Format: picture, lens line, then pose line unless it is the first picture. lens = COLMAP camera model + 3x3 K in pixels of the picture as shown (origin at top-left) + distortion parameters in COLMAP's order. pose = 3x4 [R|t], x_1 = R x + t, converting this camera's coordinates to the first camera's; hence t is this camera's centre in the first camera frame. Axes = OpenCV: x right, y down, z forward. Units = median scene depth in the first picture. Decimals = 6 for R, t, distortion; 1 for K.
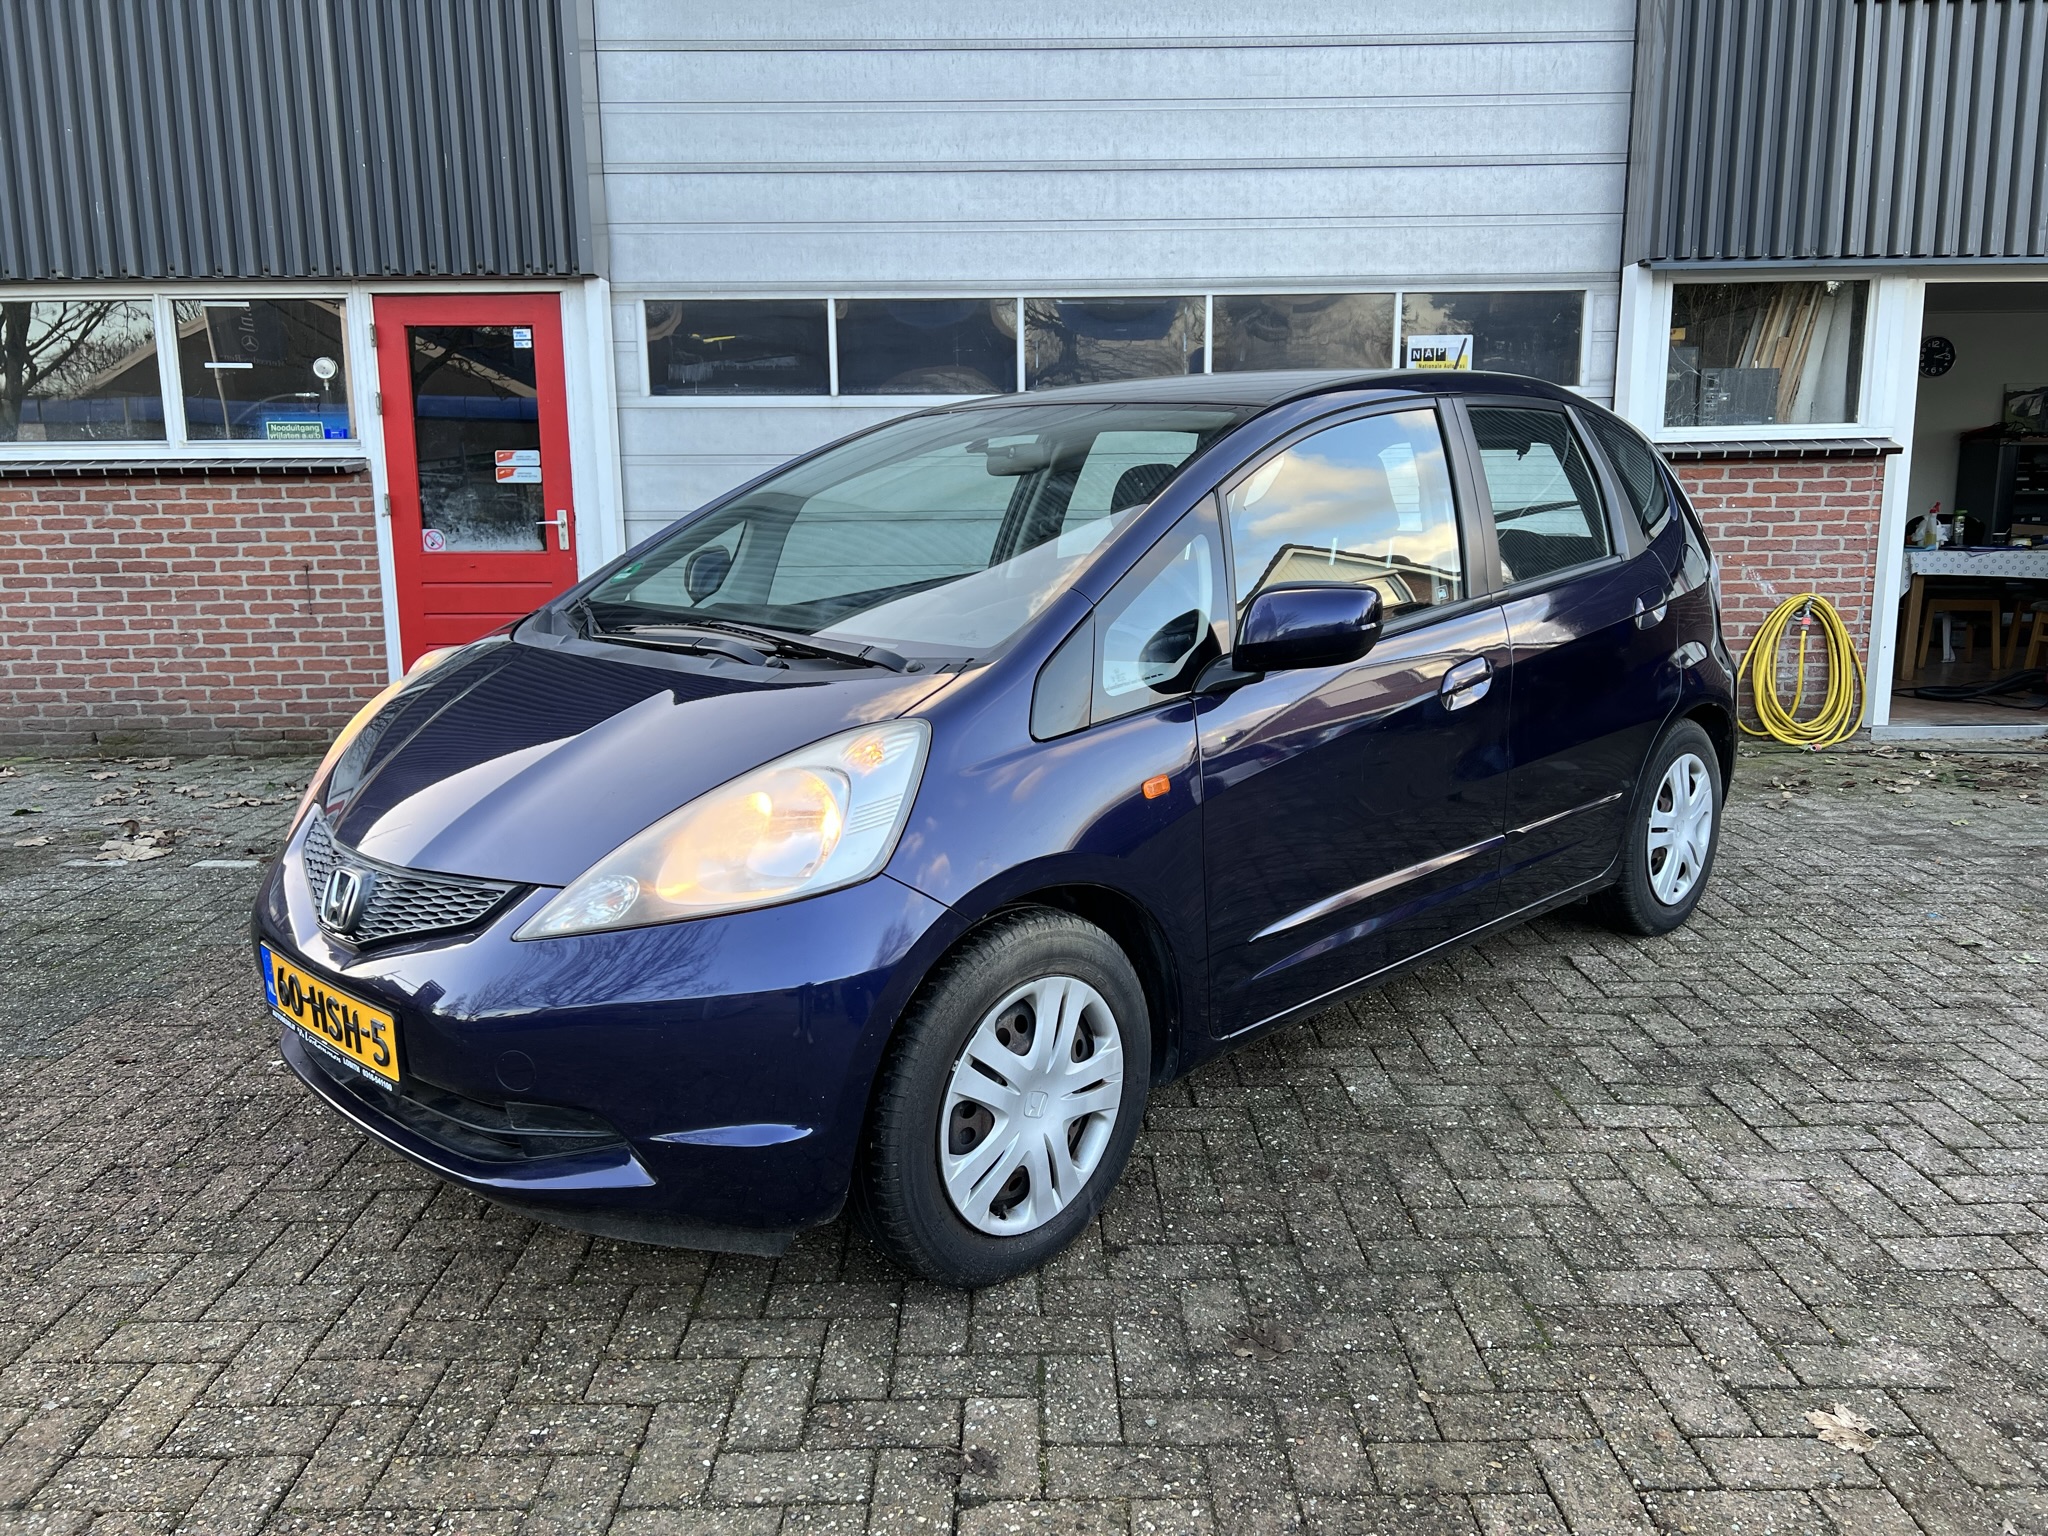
lens RADIAL K [[1569.3, 0, 1016.2], [0, 1569.3, 770.7], [0, 0, 1]] dist [0.049988, -0.054447]
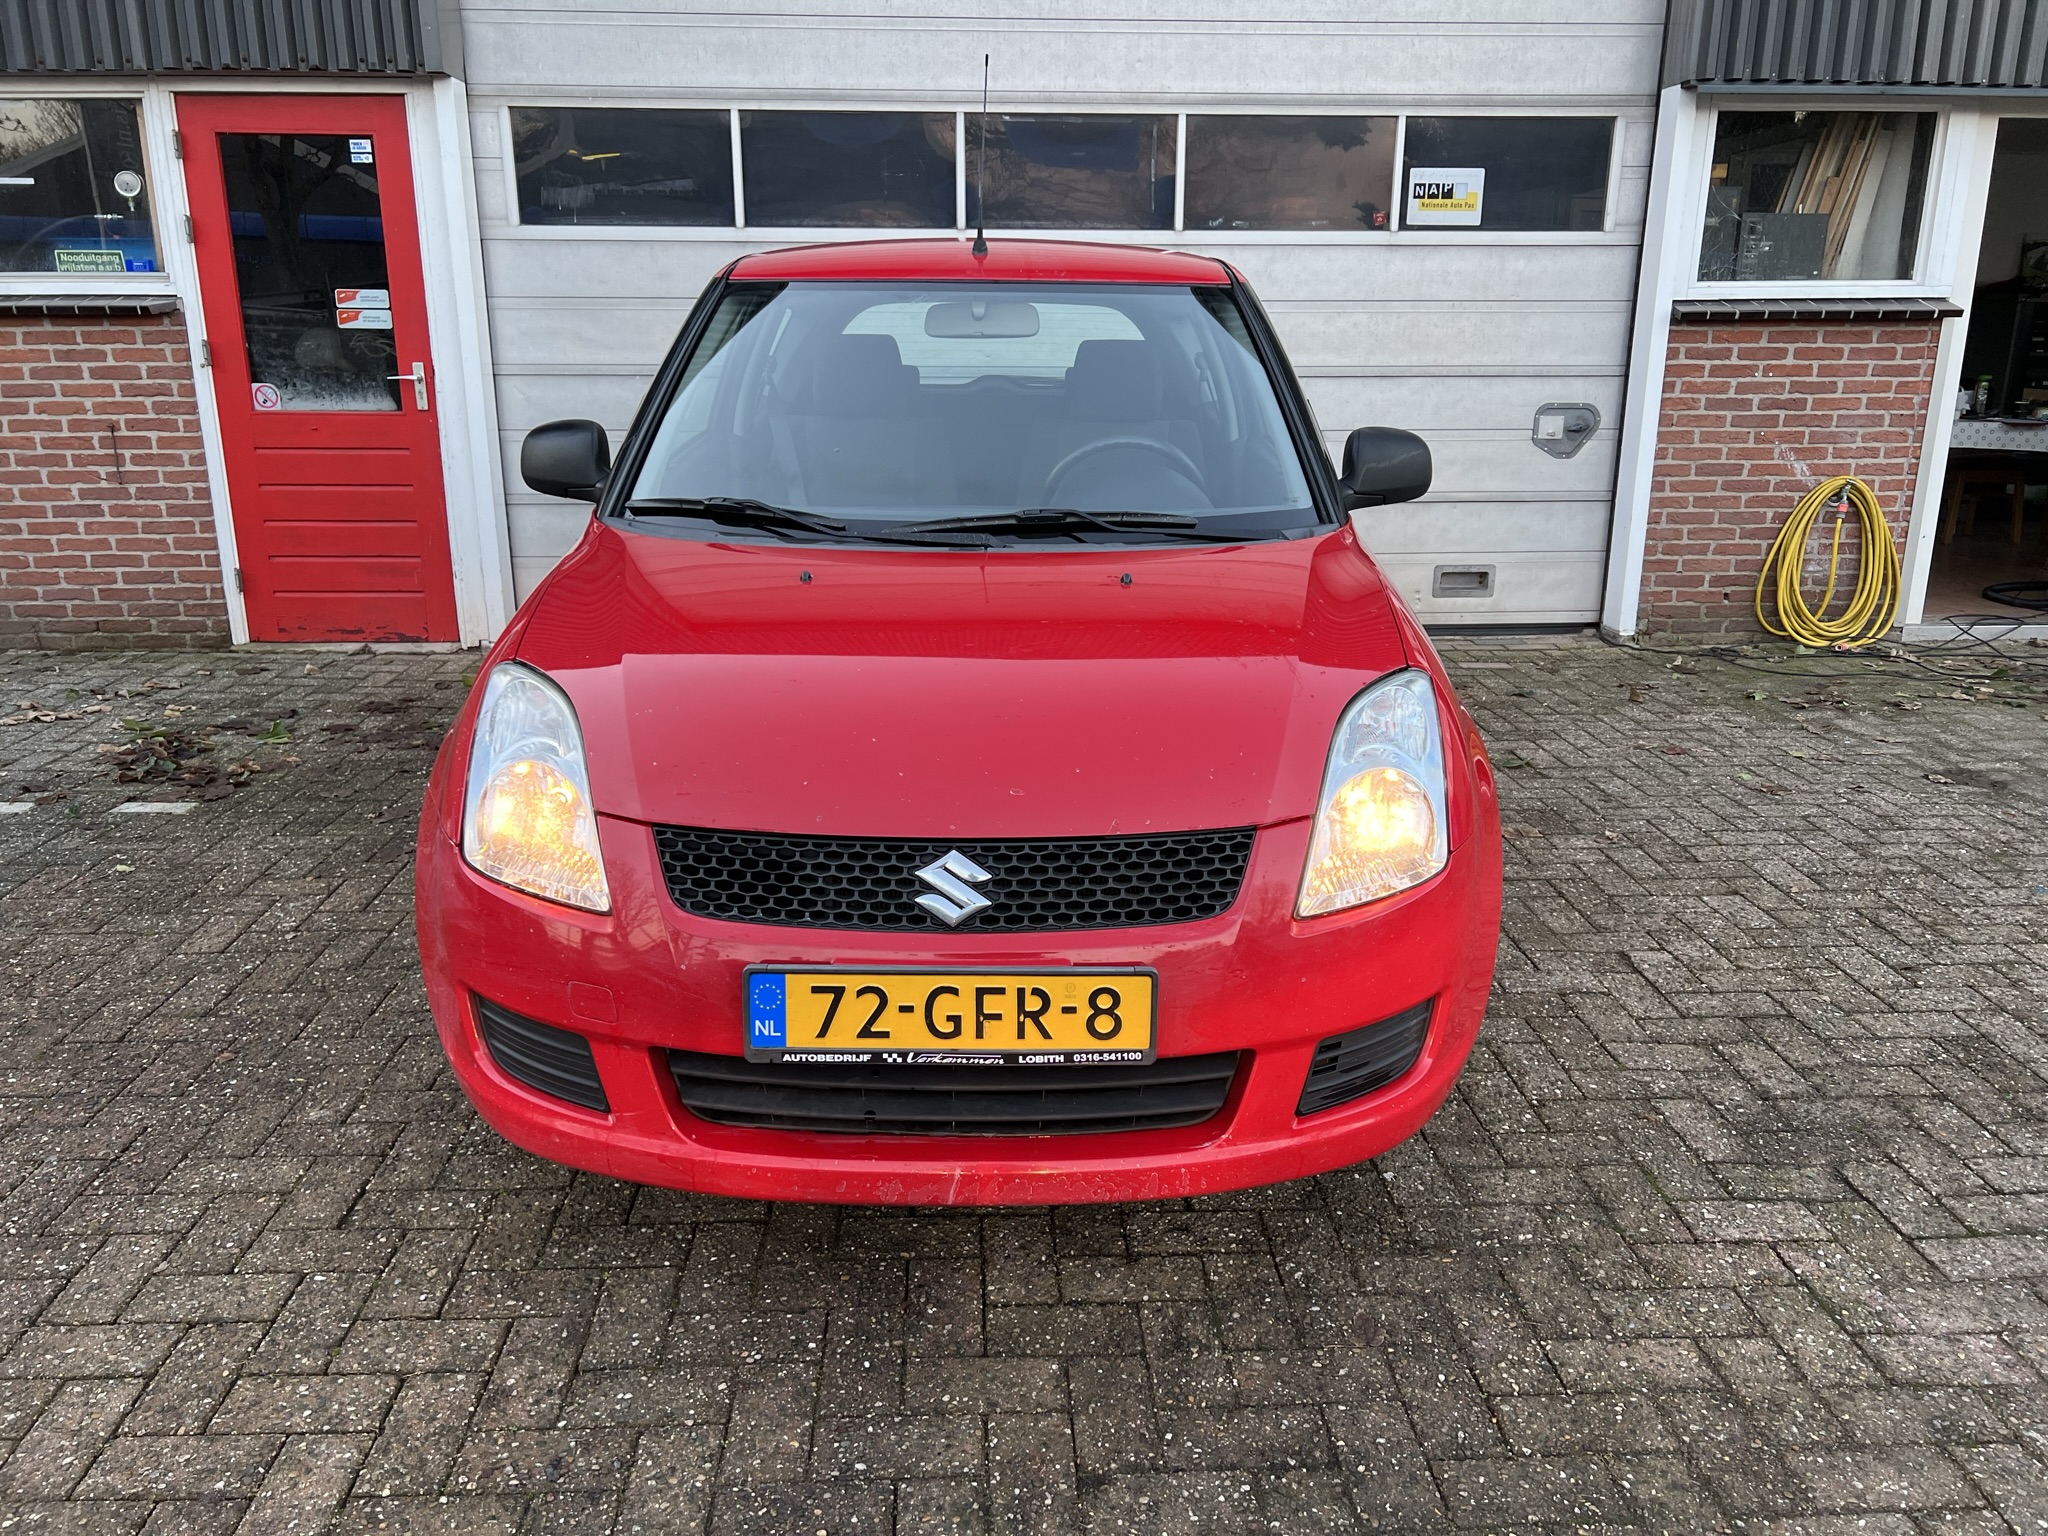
lens RADIAL K [[1569.3, 0, 1023.1], [0, 1569.3, 777.6], [0, 0, 1]] dist [0.049988, -0.054447]
pose [[0.999035, 0.000943, 0.043904, -0.000545], [-0.005493, 0.994600, 0.103634, -0.033579], [-0.043570, -0.103776, 0.993646, 0.119694]]
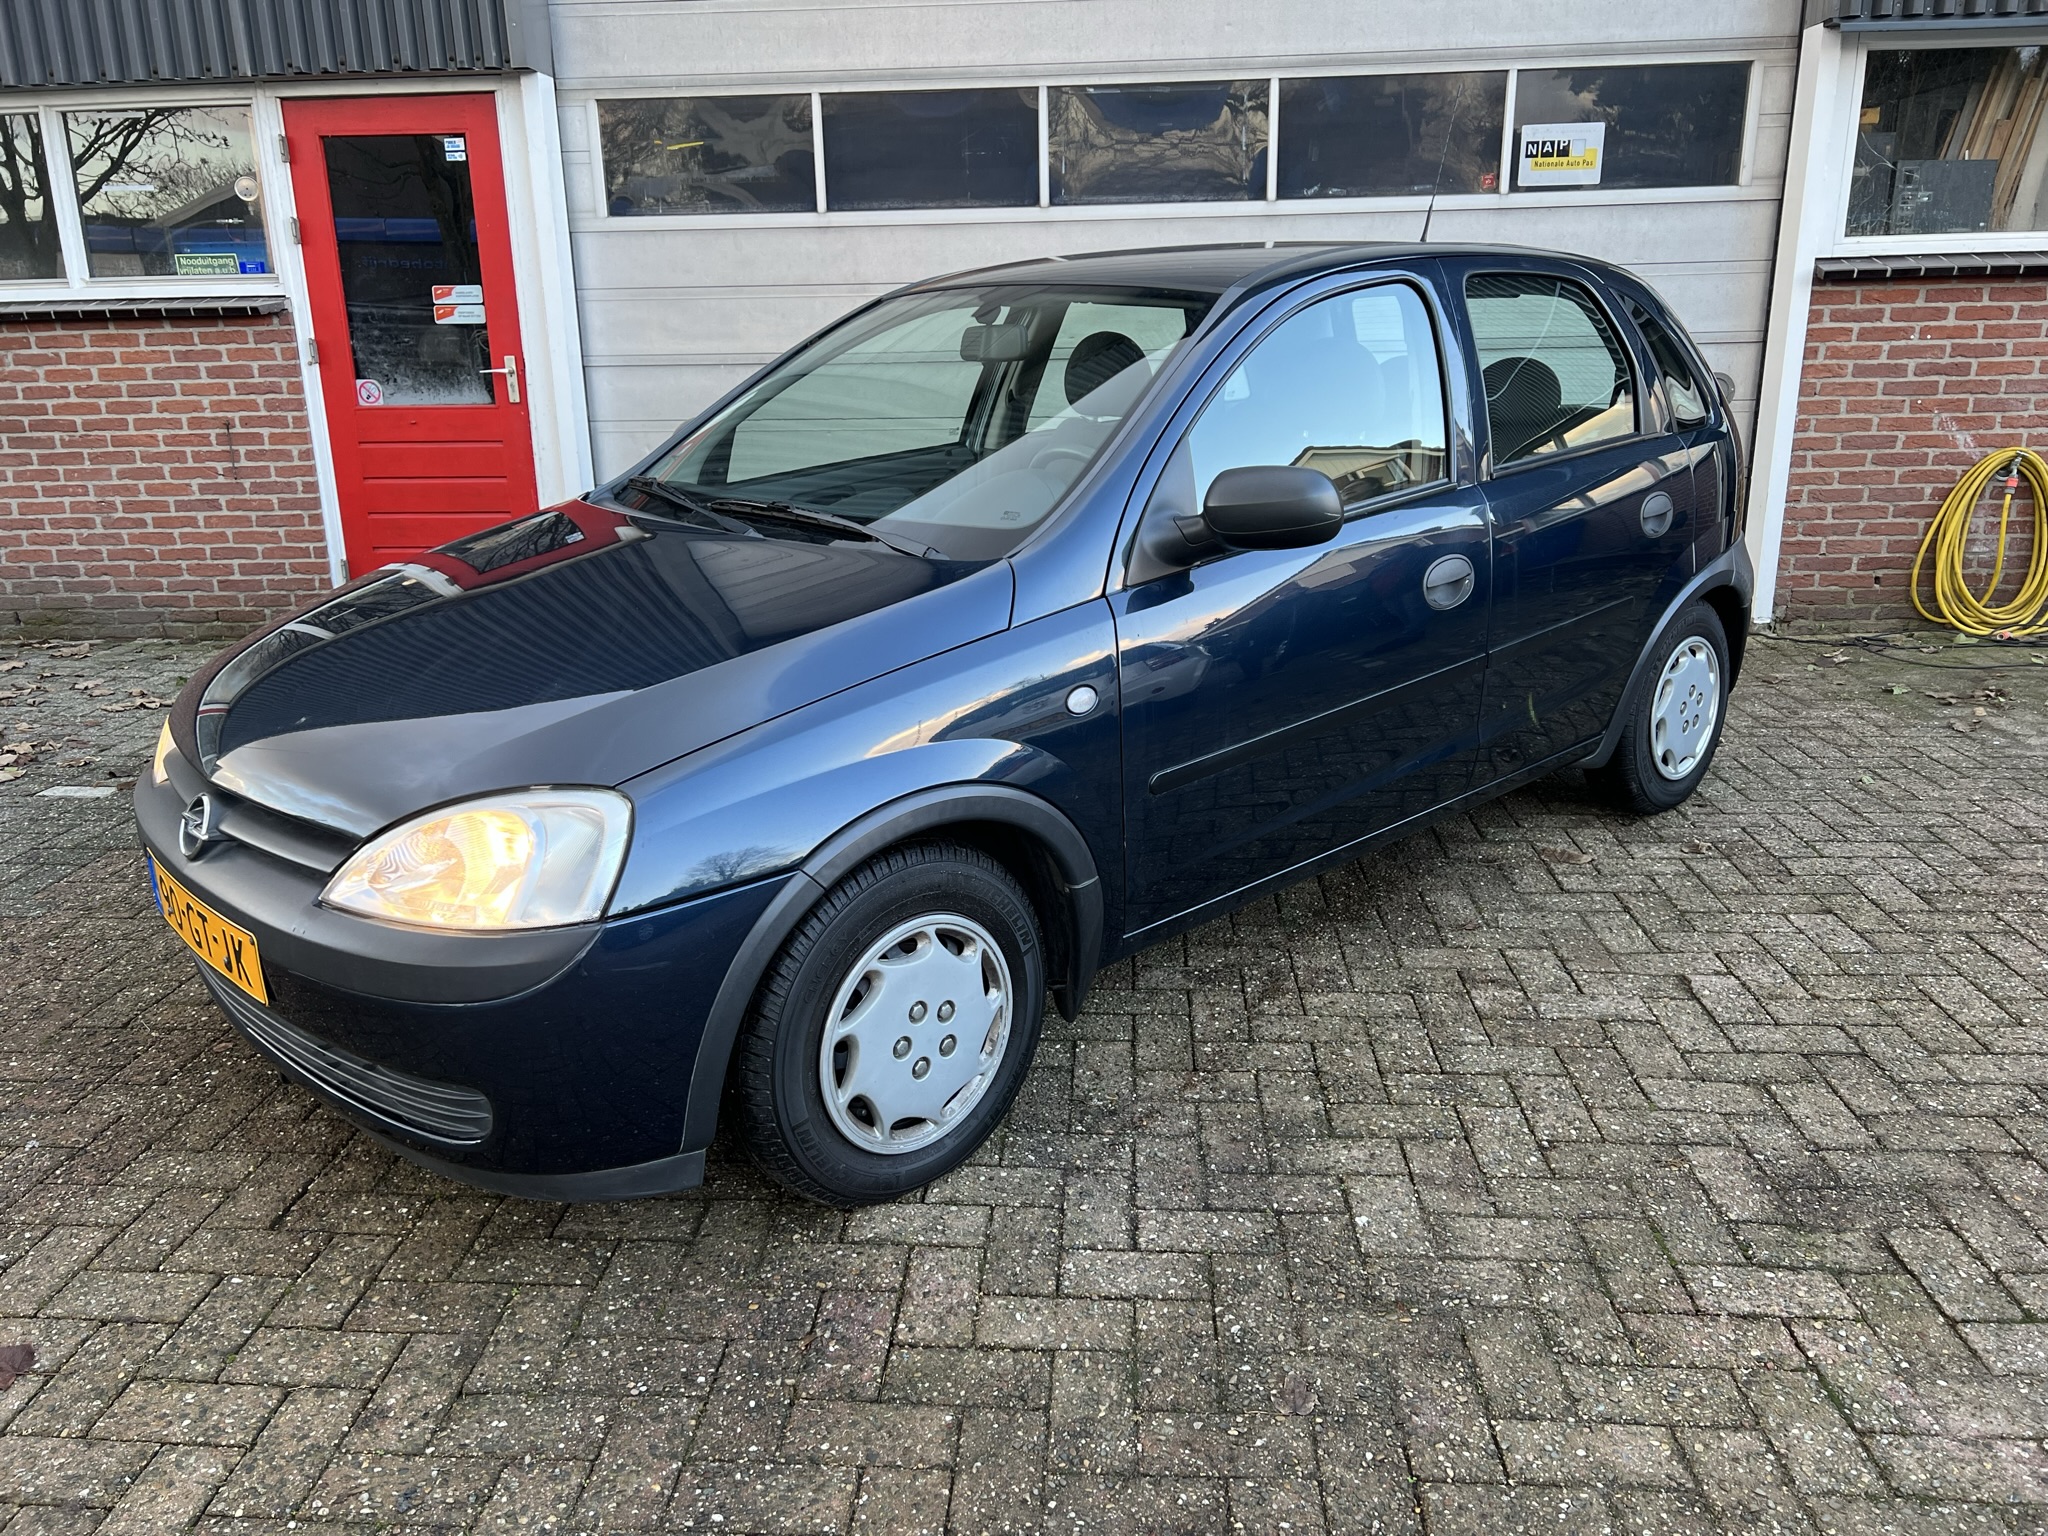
lens RADIAL K [[1569.3, 0, 999.1], [0, 1569.3, 773.9], [0, 0, 1]] dist [0.049988, -0.054447]
pose [[0.997010, 0.011466, -0.076413, 0.047351], [-0.002852, 0.993716, 0.111898, -0.036029], [0.077216, -0.111346, 0.990777, 0.141568]]
